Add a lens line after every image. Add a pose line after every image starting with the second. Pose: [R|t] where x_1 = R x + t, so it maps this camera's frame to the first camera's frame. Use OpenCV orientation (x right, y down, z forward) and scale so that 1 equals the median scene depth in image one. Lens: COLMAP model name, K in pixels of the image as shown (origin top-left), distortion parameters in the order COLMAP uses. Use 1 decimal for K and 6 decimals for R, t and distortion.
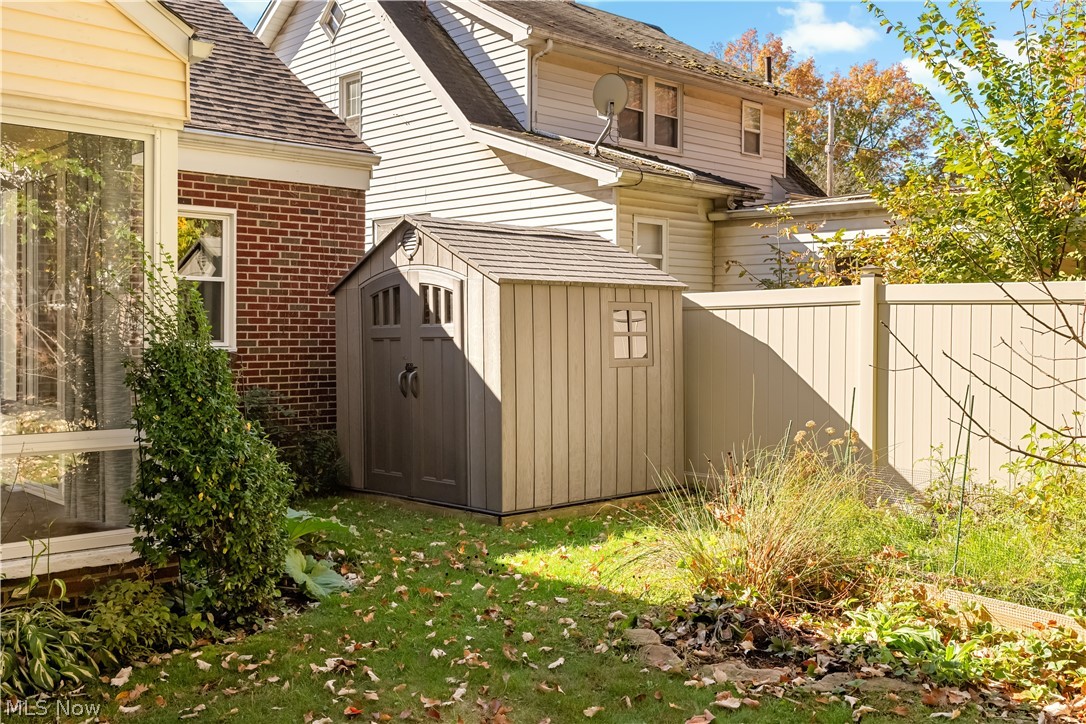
lens RADIAL K [[1095.0, 0, 543.5], [0, 1095.0, 356.6], [0, 0, 1]] dist [0.010607, 0.000000]
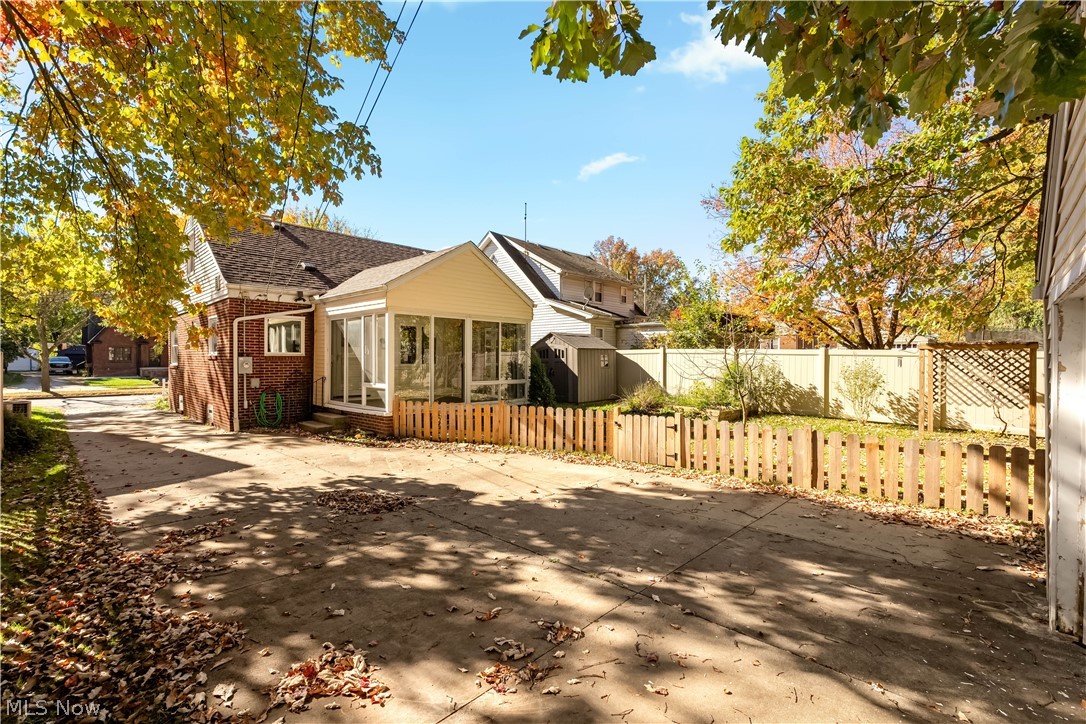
lens RADIAL K [[479.8, 0, 542.3], [0, 479.8, 364.7], [0, 0, 1]] dist [-0.004574, -0.001272]
pose [[0.998719, -0.001166, 0.050584, -0.168019], [0.001666, 0.999950, -0.009843, 0.007775], [-0.050570, 0.009915, 0.998671, -0.536863]]
